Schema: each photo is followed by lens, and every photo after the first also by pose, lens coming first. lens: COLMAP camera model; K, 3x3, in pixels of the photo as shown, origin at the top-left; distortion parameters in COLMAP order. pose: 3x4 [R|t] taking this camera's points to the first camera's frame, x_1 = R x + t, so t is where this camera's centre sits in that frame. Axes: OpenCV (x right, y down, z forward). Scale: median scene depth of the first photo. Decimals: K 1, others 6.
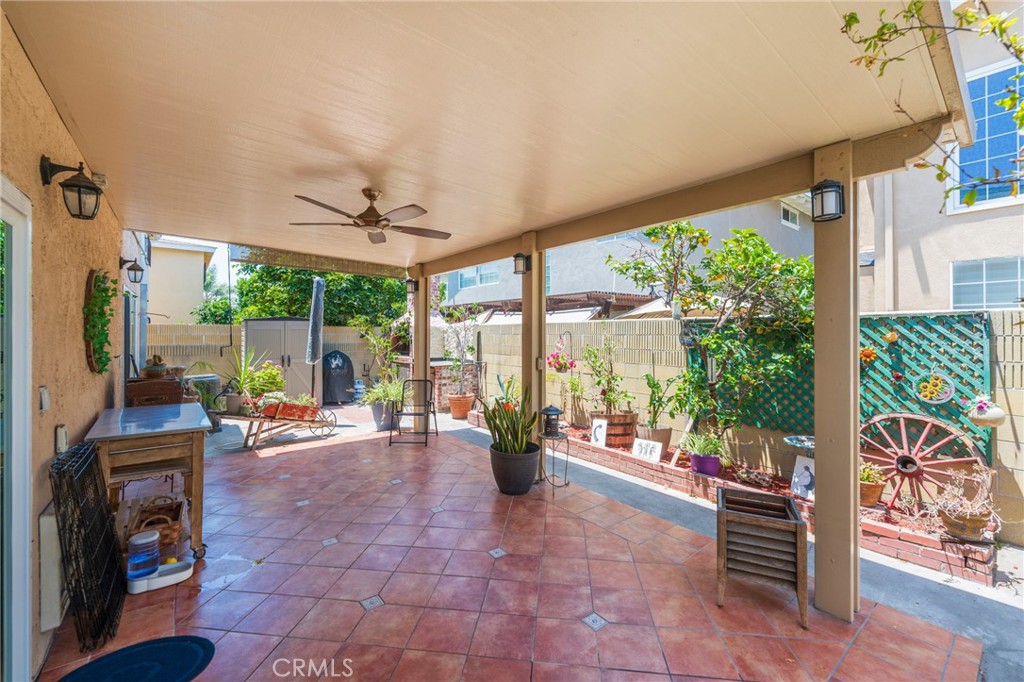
lens RADIAL K [[420.1, 0, 514.9], [0, 420.1, 335.8], [0, 0, 1]] dist [-0.001228, -0.000284]
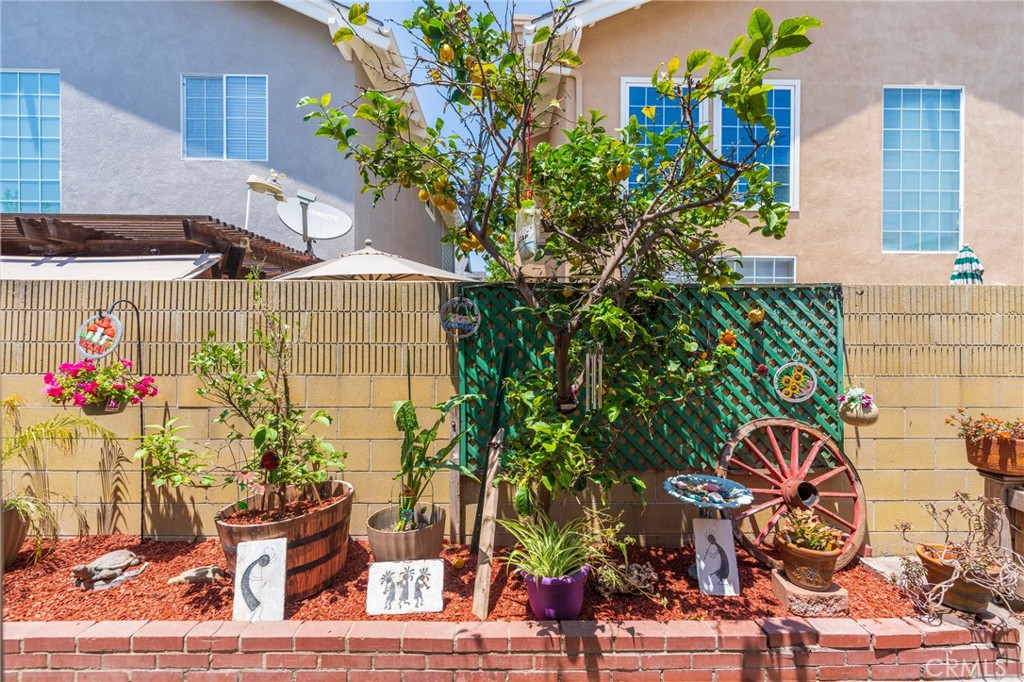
lens RADIAL K [[420.1, 0, 518.5], [0, 420.1, 336.4], [0, 0, 1]] dist [-0.001228, -0.000284]
pose [[0.615275, -0.005077, 0.788297, 0.071940], [0.000961, 0.999983, 0.005690, 0.030914], [-0.788312, -0.002744, 0.615269, 0.777109]]
